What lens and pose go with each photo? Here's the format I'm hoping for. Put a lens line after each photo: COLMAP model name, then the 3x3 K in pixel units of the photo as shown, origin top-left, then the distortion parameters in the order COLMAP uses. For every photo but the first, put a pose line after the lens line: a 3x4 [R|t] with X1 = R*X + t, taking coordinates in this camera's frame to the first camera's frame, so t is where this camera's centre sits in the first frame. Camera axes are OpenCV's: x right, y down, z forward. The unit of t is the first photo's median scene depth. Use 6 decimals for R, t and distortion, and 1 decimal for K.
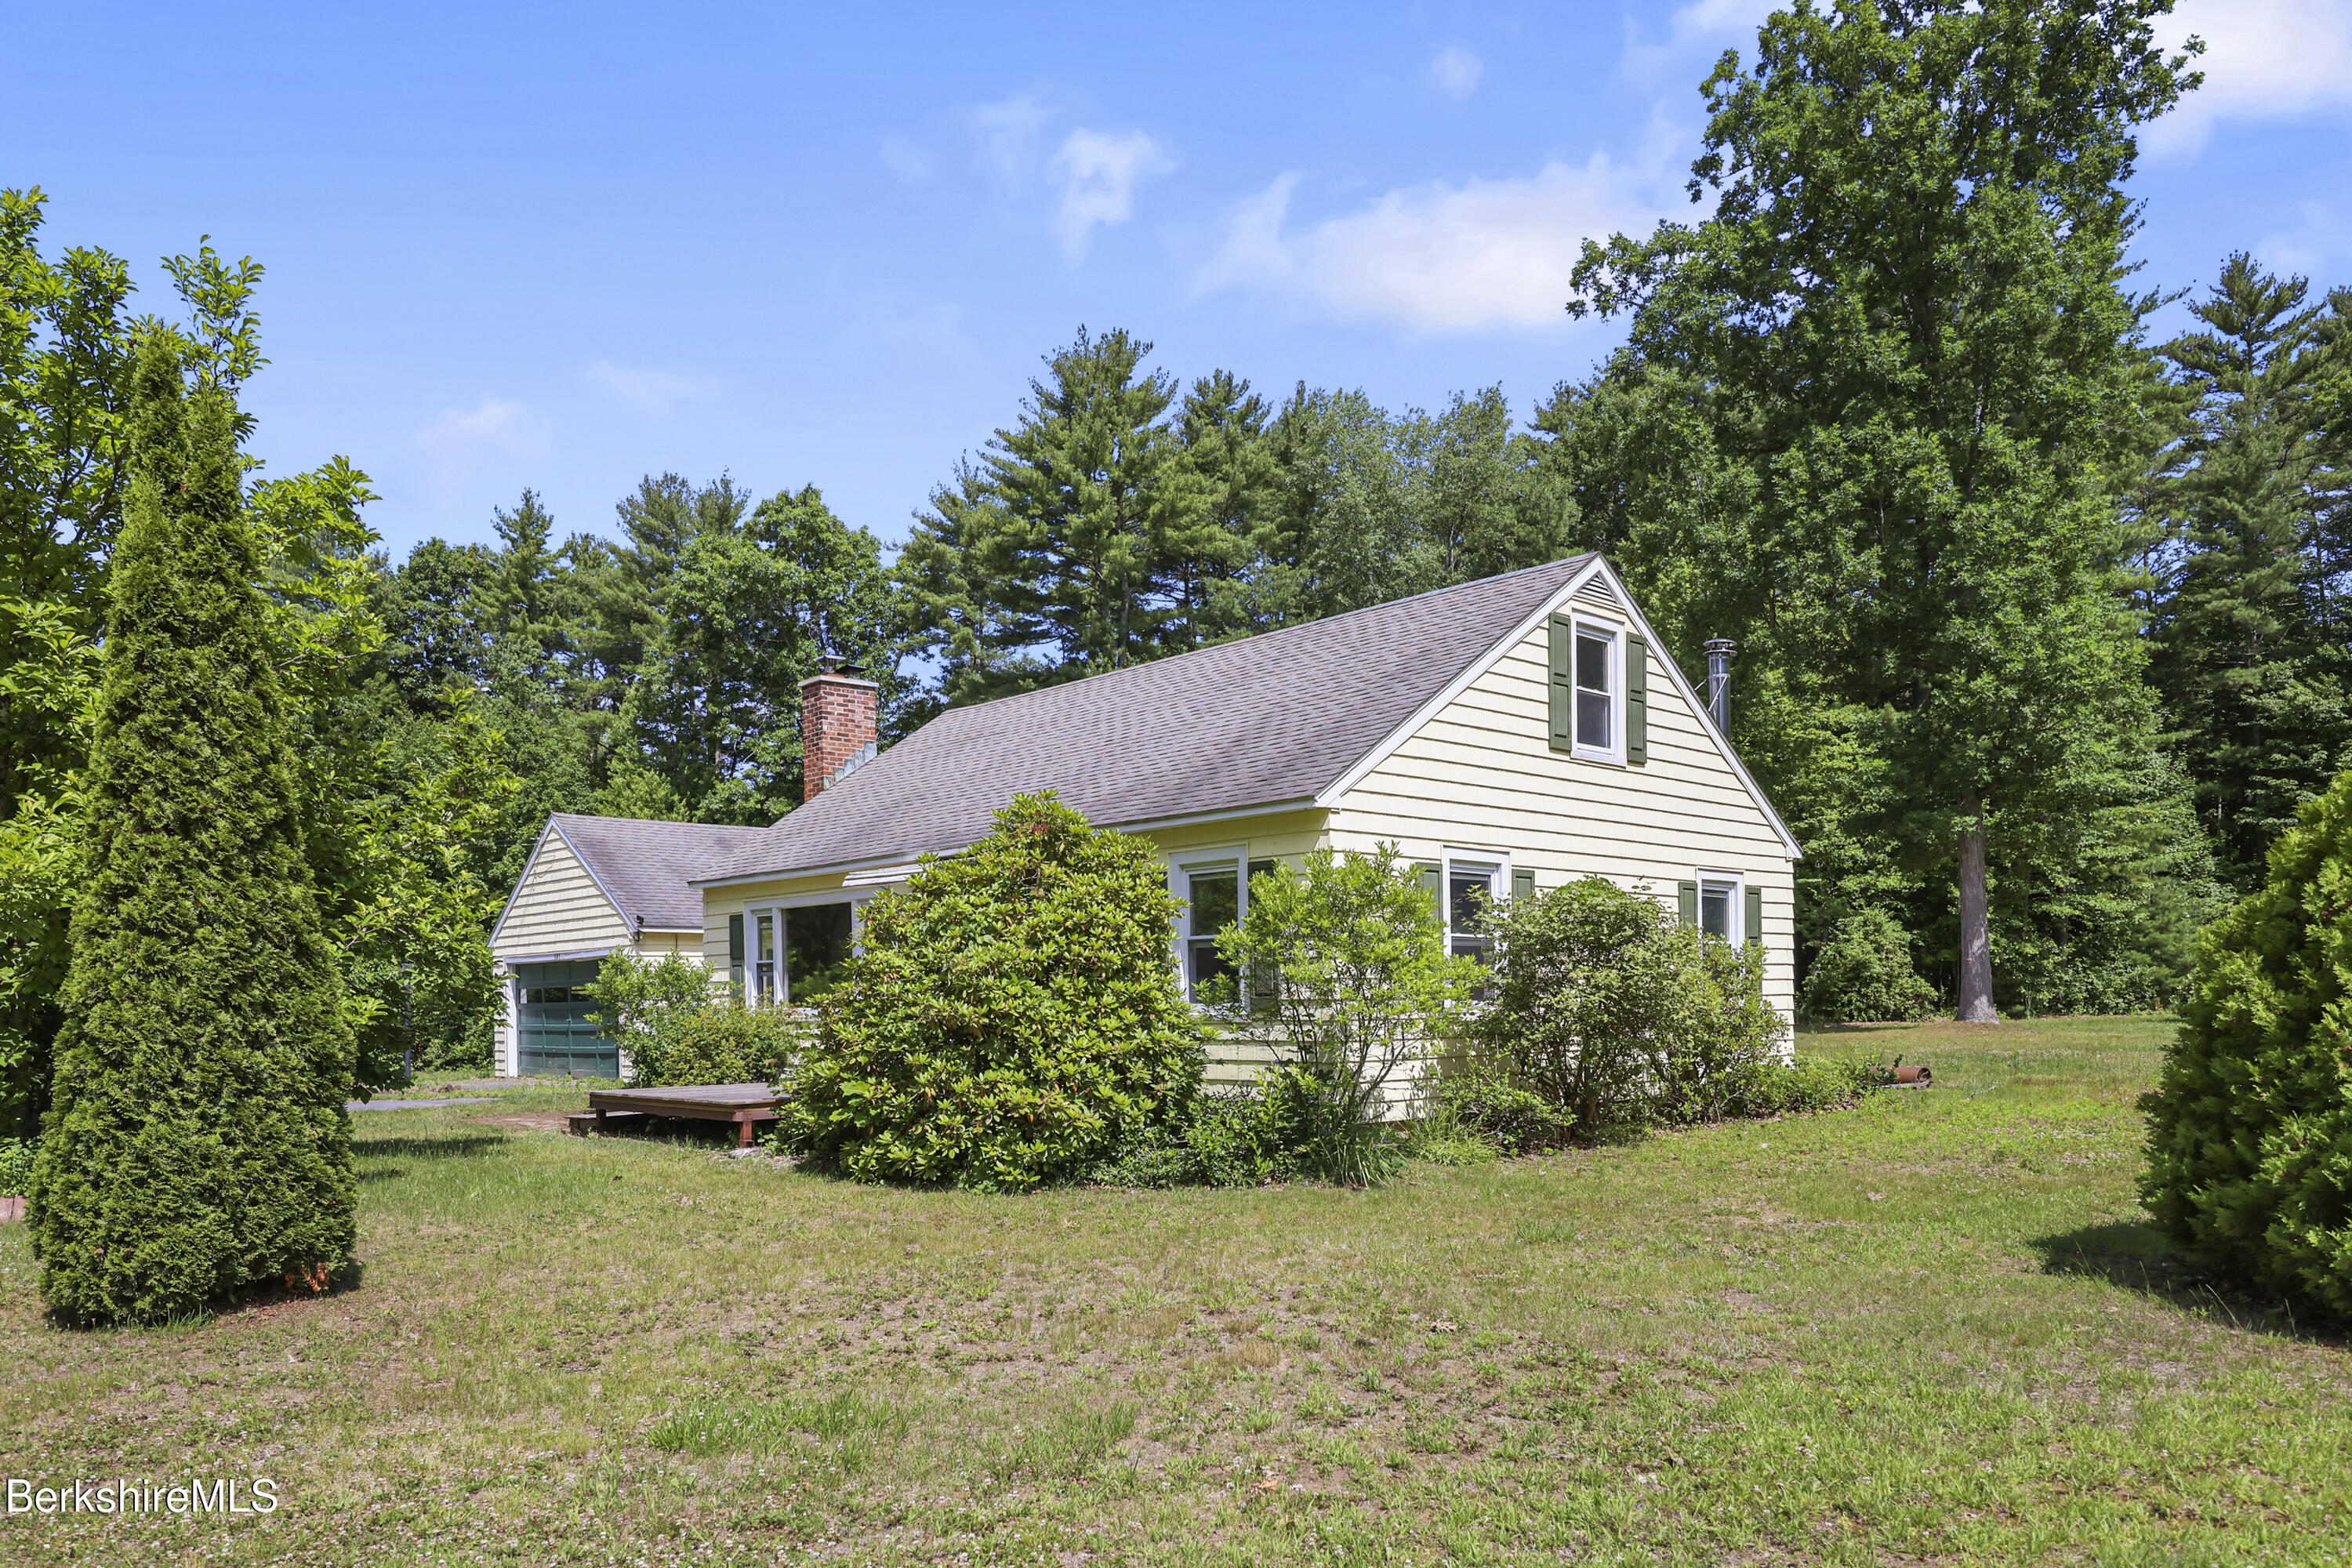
lens RADIAL K [[1605.7, 0, 1161.1], [0, 1605.7, 1029.9], [0, 0, 1]] dist [0.003100, -0.001921]
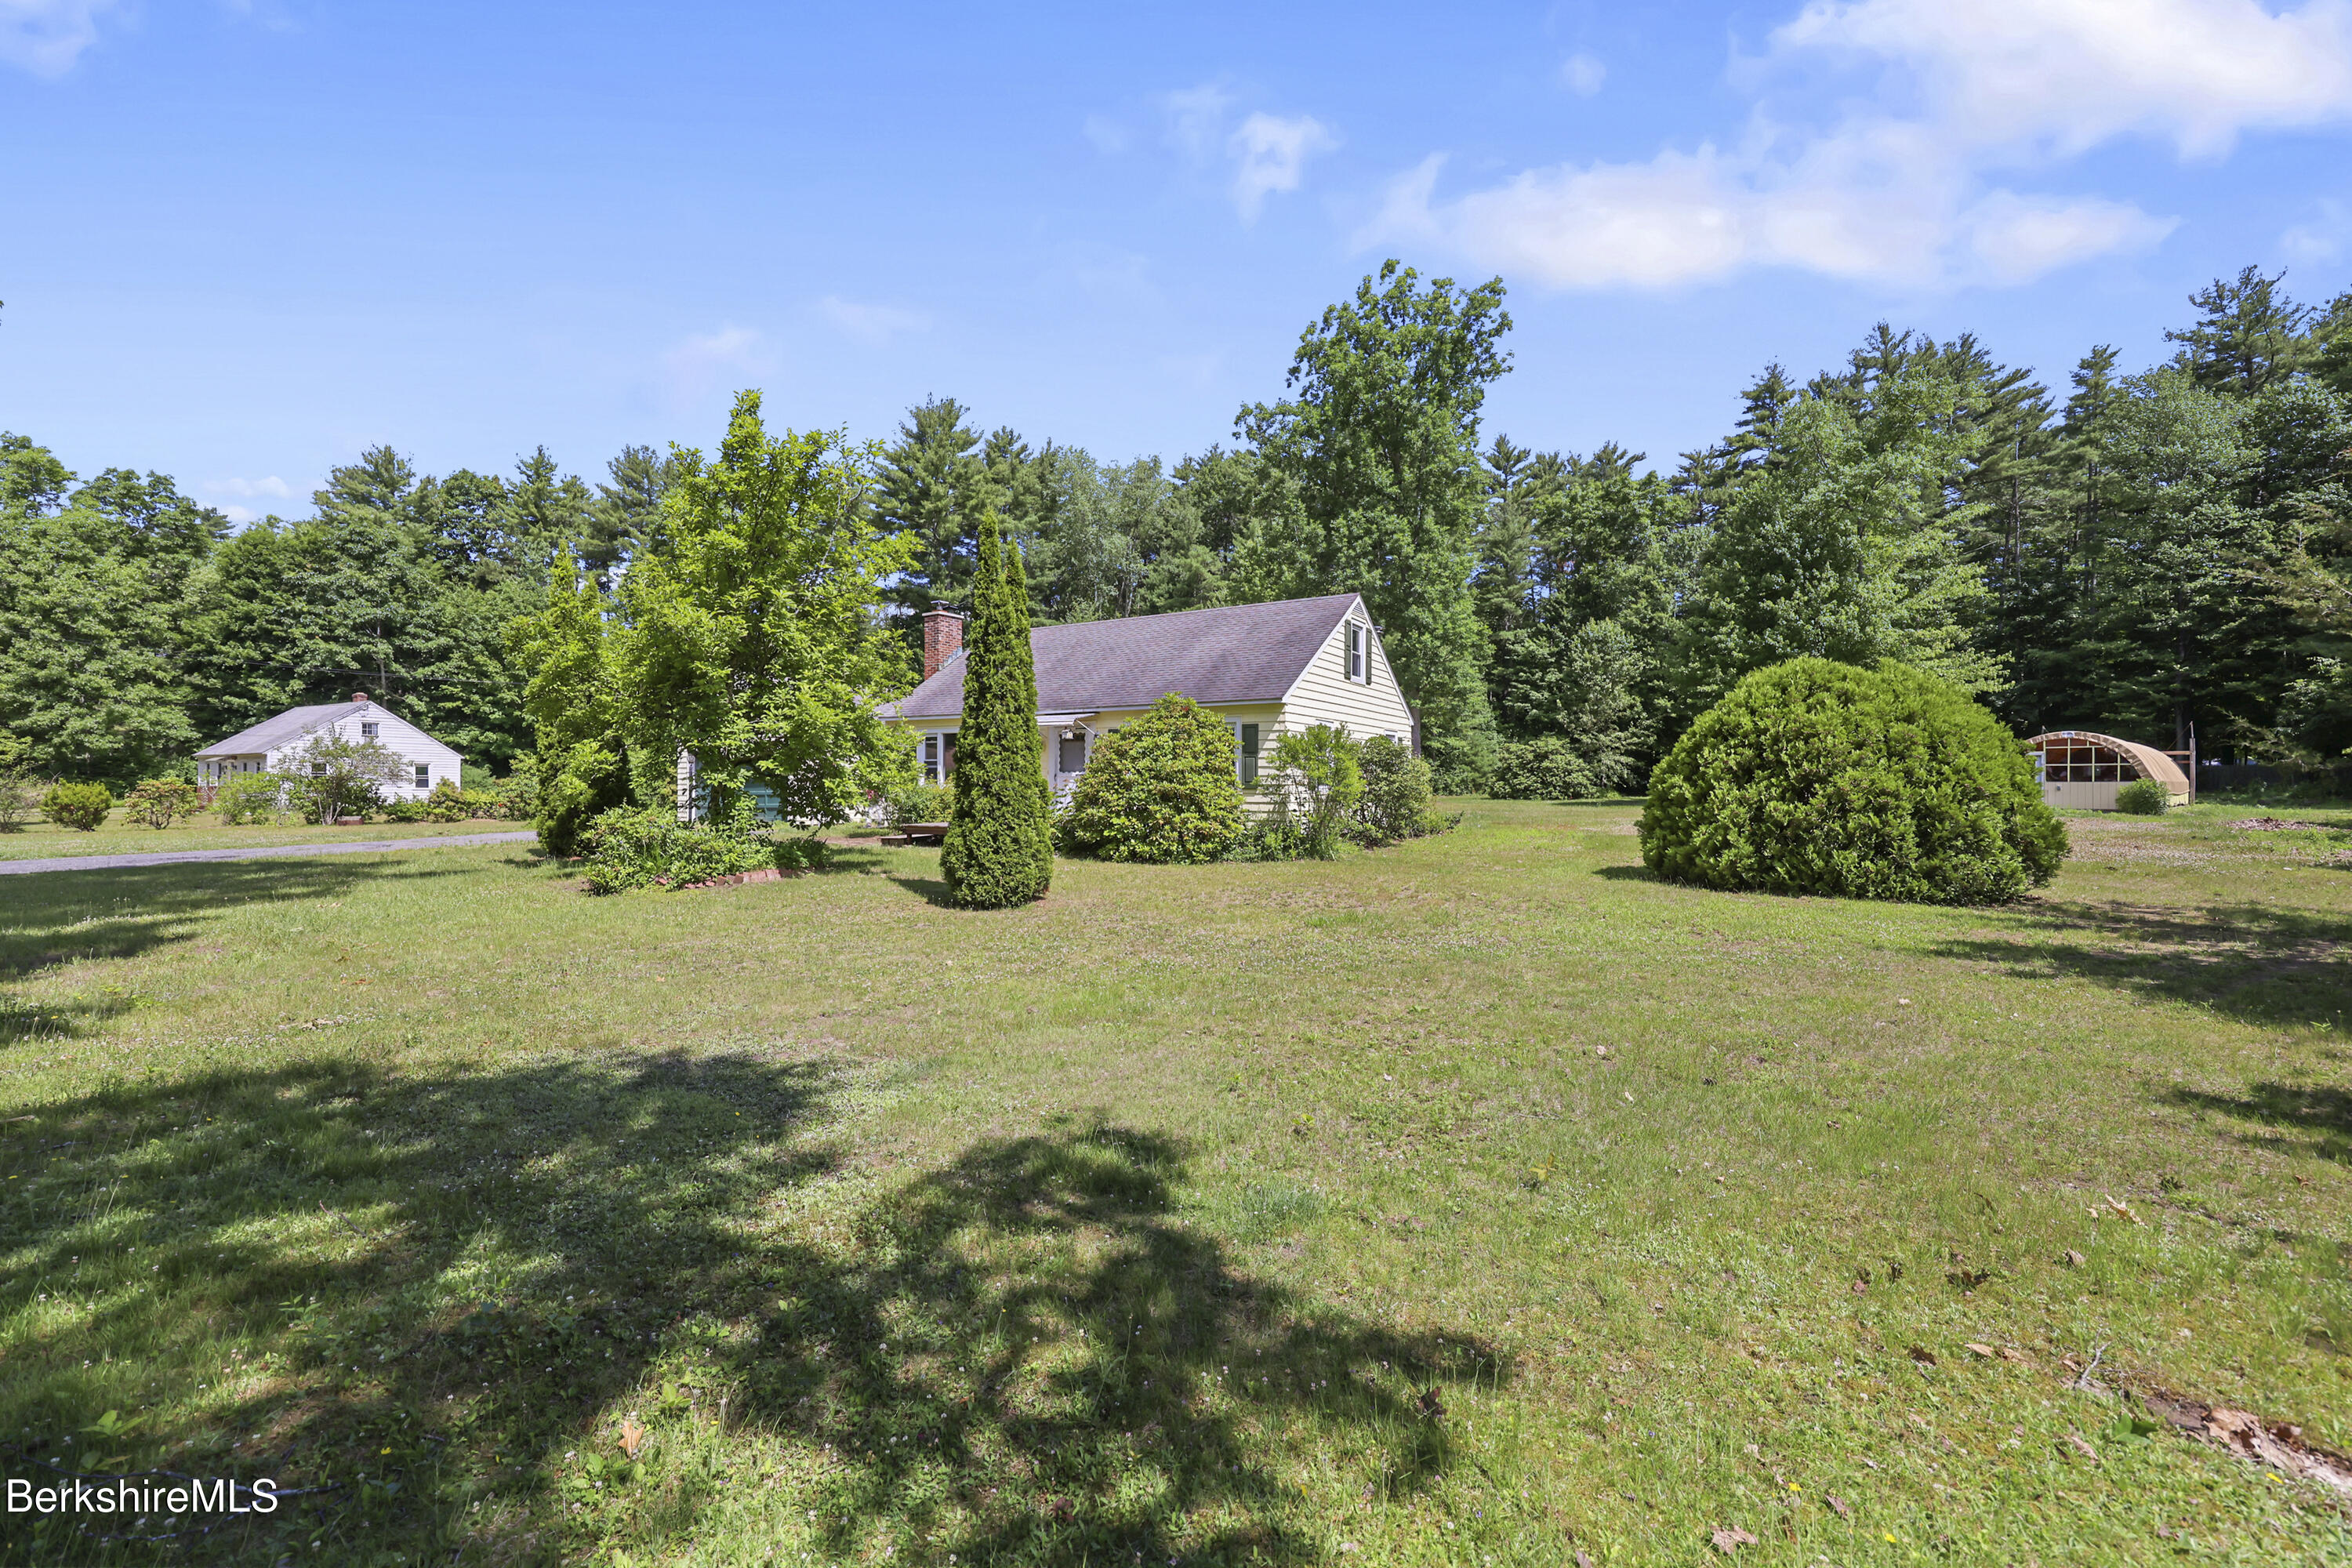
lens RADIAL K [[945.3, 0, 1176.0], [0, 945.3, 784.0], [0, 0, 1]] dist [-0.000377, 0.000378]
pose [[0.958263, 0.014317, 0.285530, -0.130831], [-0.009401, 0.999783, -0.018581, 0.002218], [-0.285734, 0.015121, 0.958190, -0.081930]]
